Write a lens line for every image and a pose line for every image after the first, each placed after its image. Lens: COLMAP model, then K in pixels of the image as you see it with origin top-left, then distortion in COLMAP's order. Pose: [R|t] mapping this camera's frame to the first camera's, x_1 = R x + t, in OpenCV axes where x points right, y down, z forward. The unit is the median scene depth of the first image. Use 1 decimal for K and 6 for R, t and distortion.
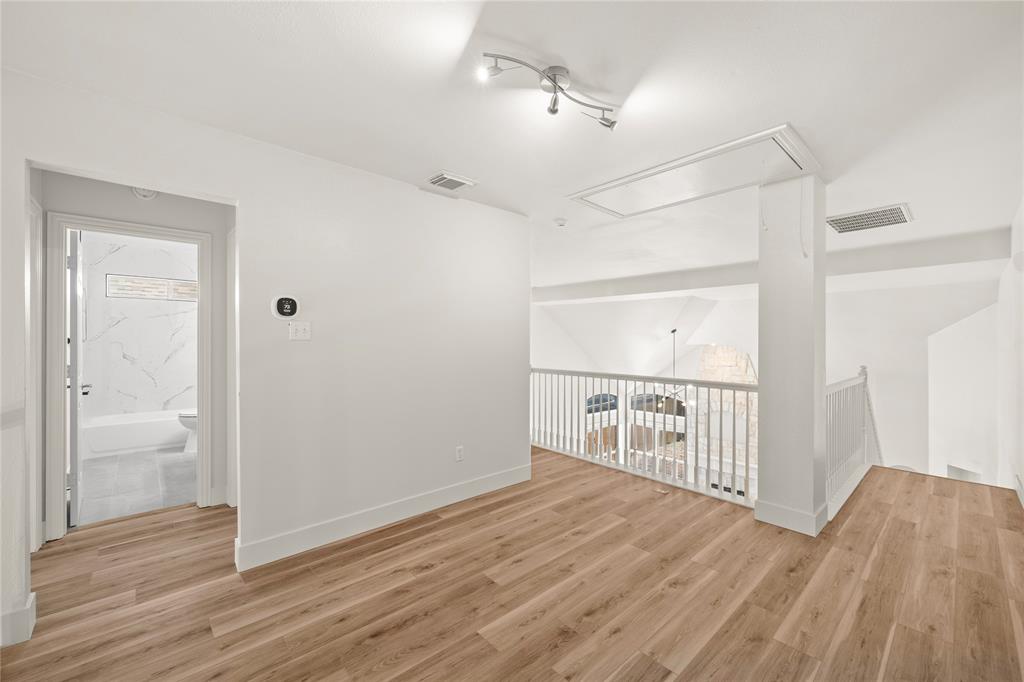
lens RADIAL K [[410.4, 0, 508.9], [0, 410.4, 342.2], [0, 0, 1]] dist [-0.000879, -0.000095]
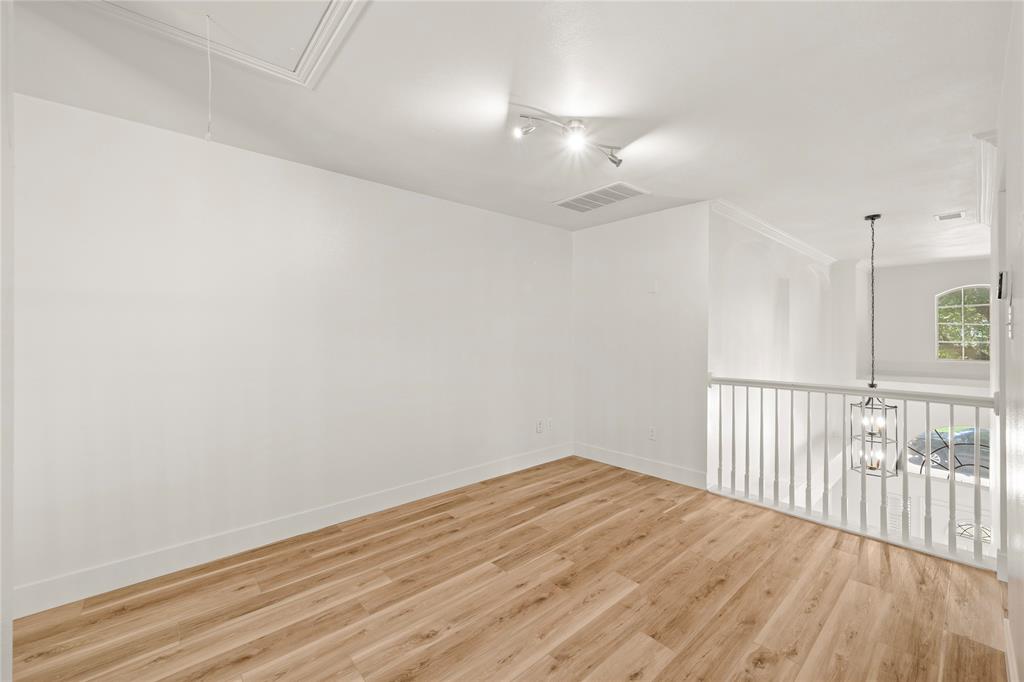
lens RADIAL K [[406.1, 0, 504.1], [0, 406.1, 336.8], [0, 0, 1]] dist [0.000183, 0.000008]
pose [[-0.999666, -0.003630, 0.025582, 0.229598], [-0.003452, 0.999970, 0.006979, -0.009993], [-0.025607, 0.006888, -0.999648, 1.754401]]
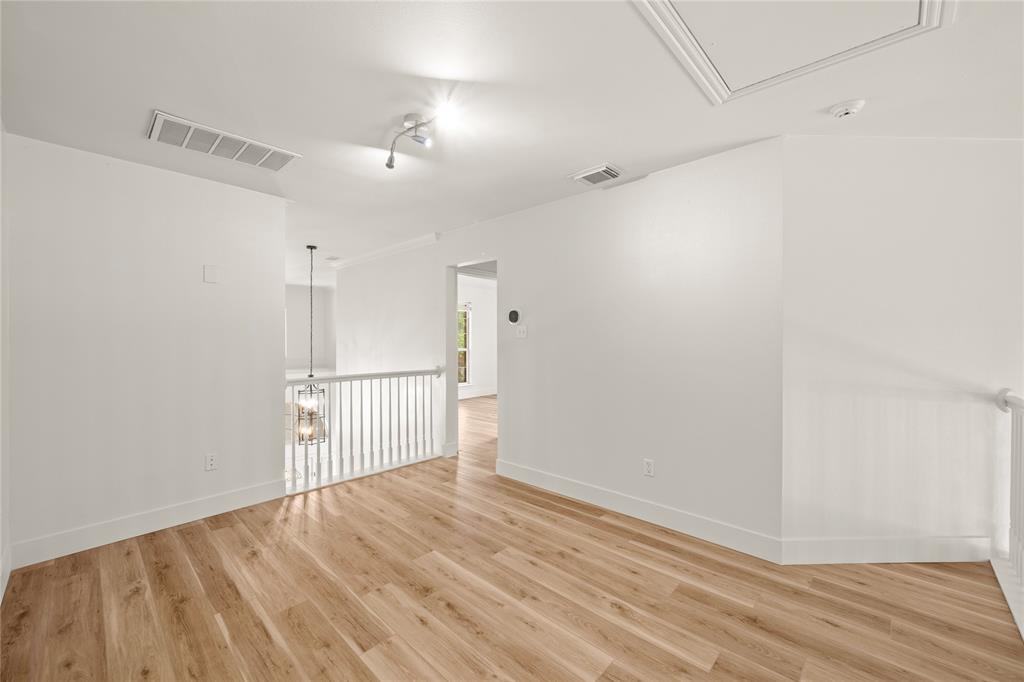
lens RADIAL K [[410.4, 0, 508.9], [0, 410.4, 342.2], [0, 0, 1]] dist [-0.000879, -0.000095]
pose [[0.074825, 0.004881, -0.997185, 1.053476], [-0.001955, 0.999987, 0.004748, 0.002996], [0.997195, 0.001594, 0.074834, 0.925133]]
